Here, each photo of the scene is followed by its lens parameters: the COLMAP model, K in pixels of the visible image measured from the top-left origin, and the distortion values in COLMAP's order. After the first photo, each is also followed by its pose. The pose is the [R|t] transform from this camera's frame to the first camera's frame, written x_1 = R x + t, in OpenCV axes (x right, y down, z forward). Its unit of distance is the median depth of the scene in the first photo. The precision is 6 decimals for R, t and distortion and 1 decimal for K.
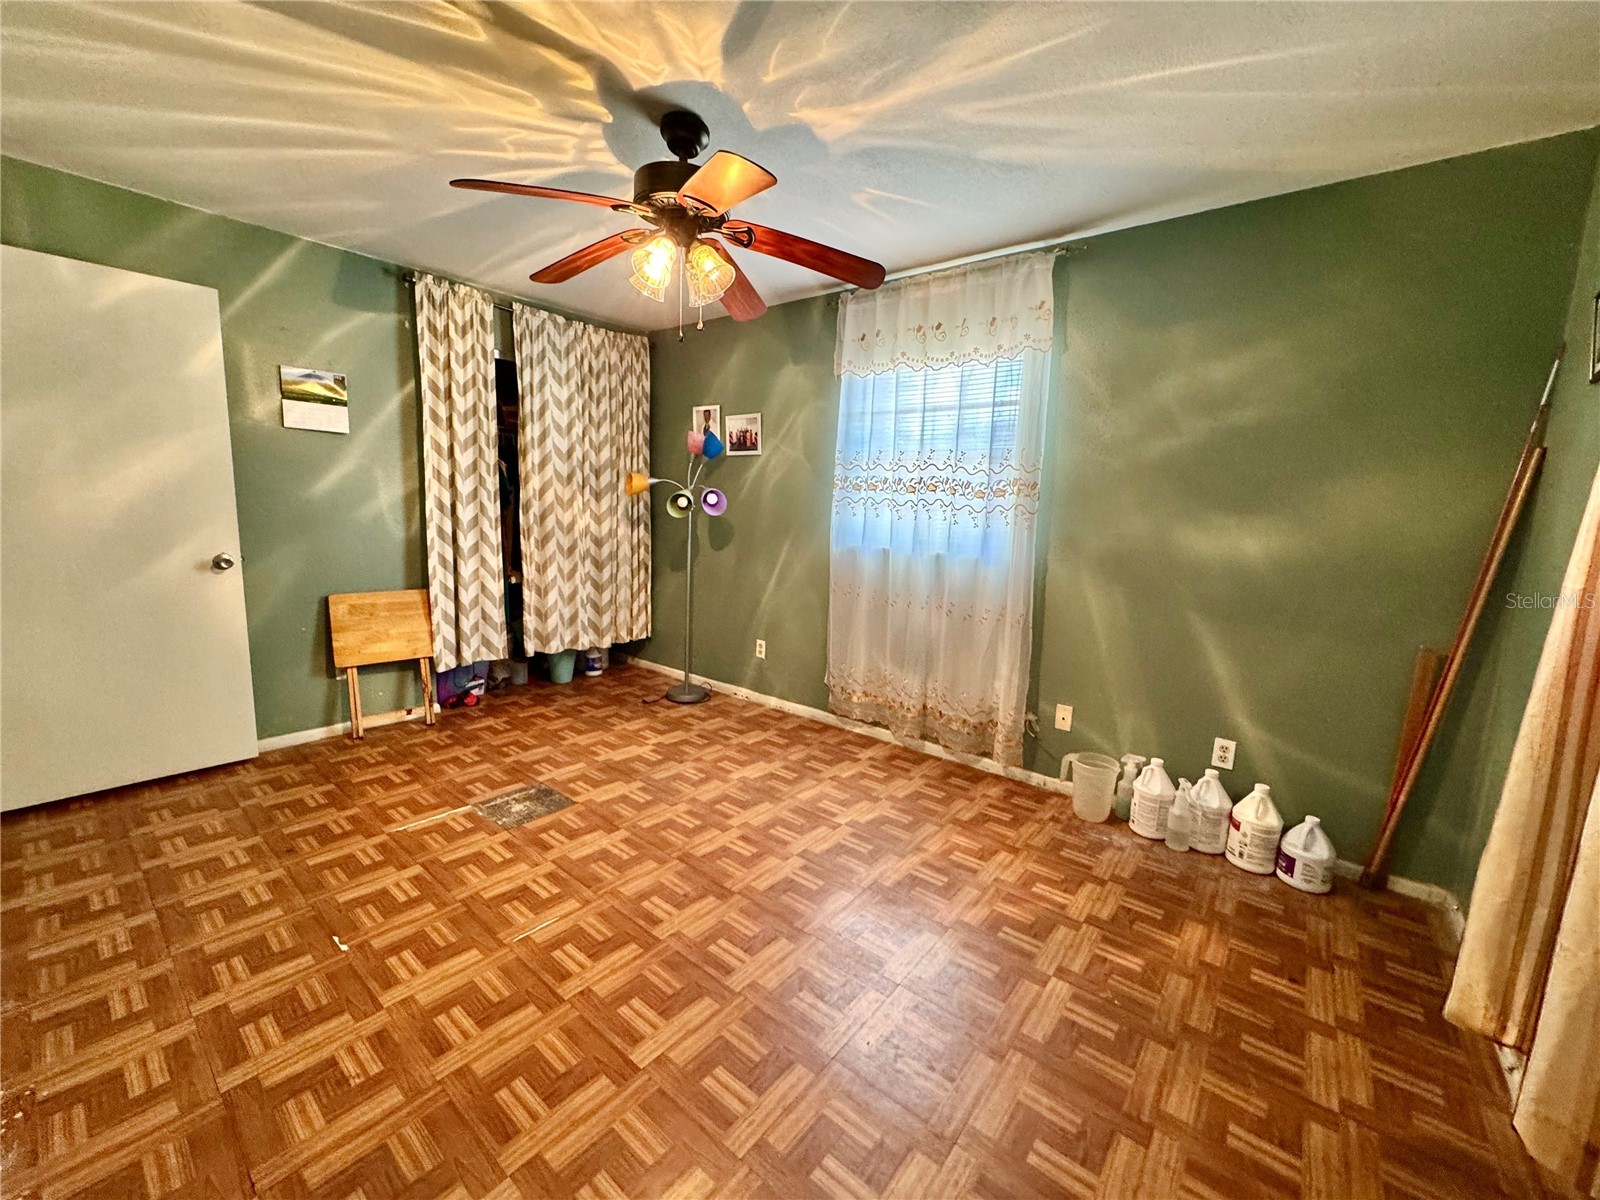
lens RADIAL K [[639.3, 0, 798.9], [0, 639.3, 596.7], [0, 0, 1]] dist [-0.005626, 0.000812]
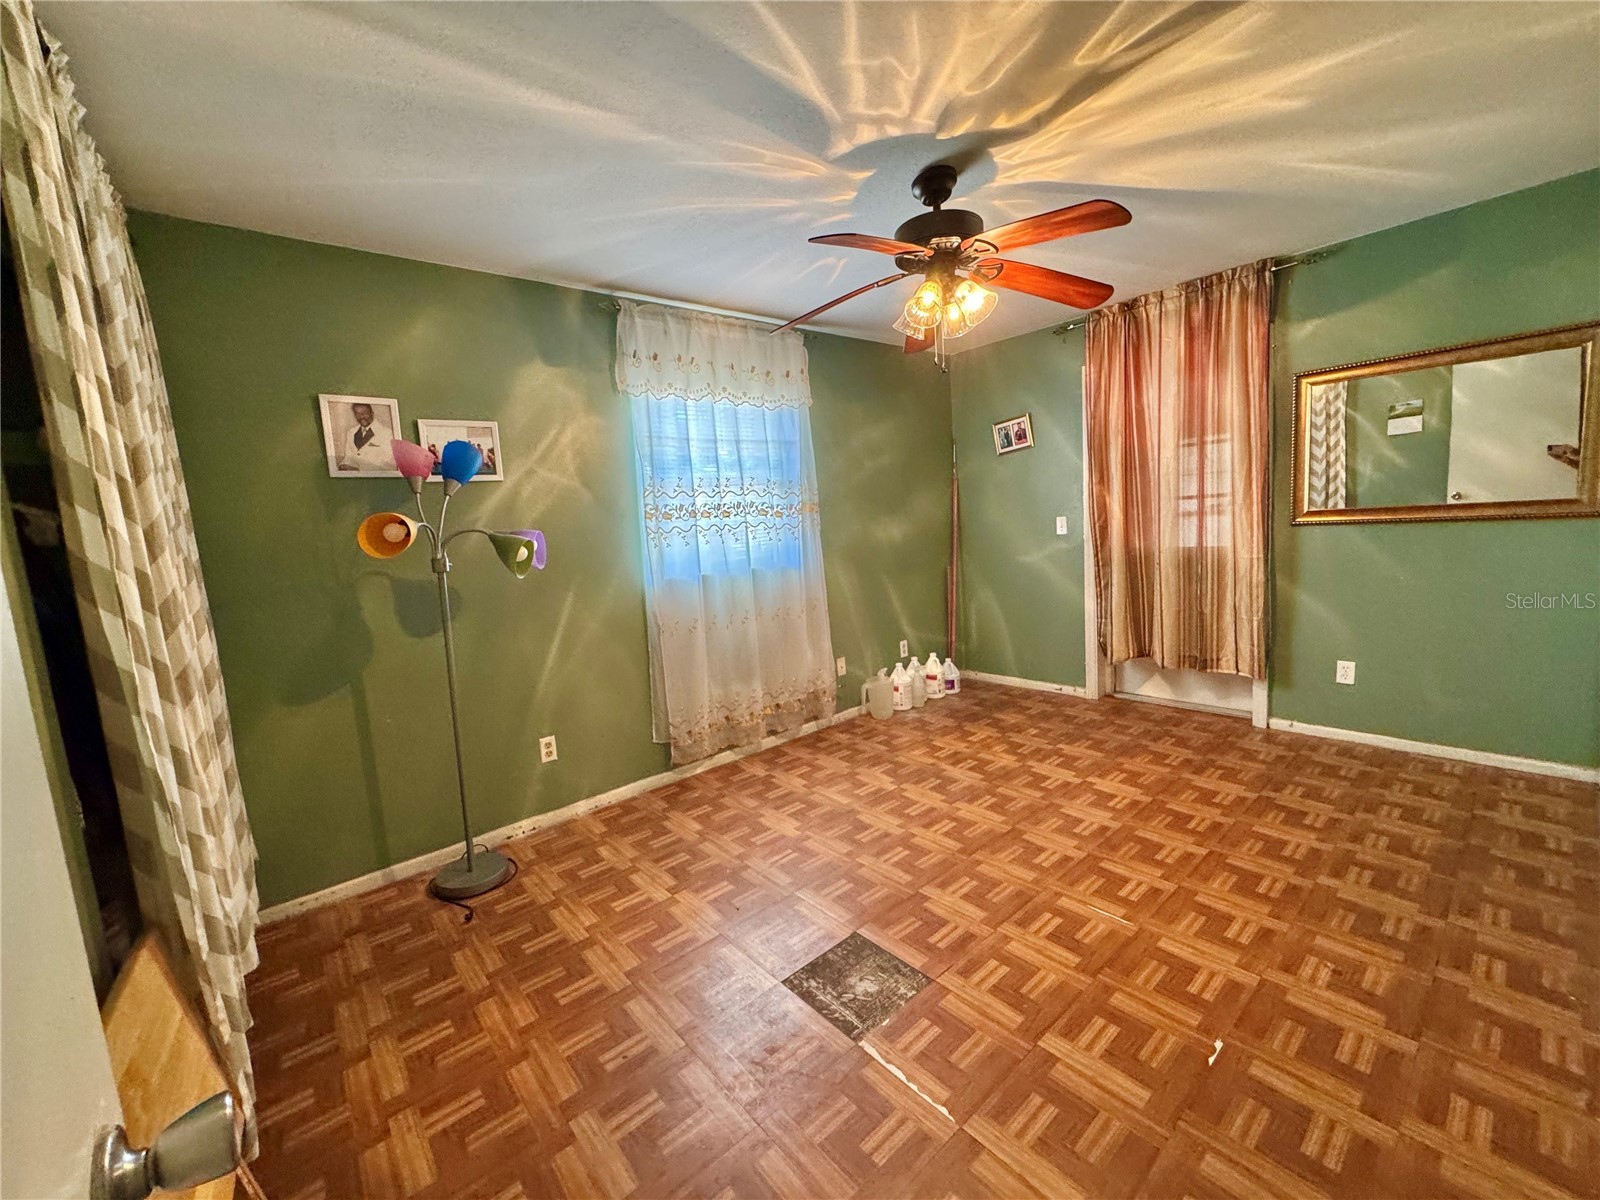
lens RADIAL K [[639.3, 0, 799.0], [0, 639.3, 596.5], [0, 0, 1]] dist [-0.005626, 0.000812]
pose [[0.178931, -0.165095, 0.969911, -1.045959], [0.218995, 0.967772, 0.124330, -0.173023], [-0.959179, 0.190159, 0.209320, 0.846927]]
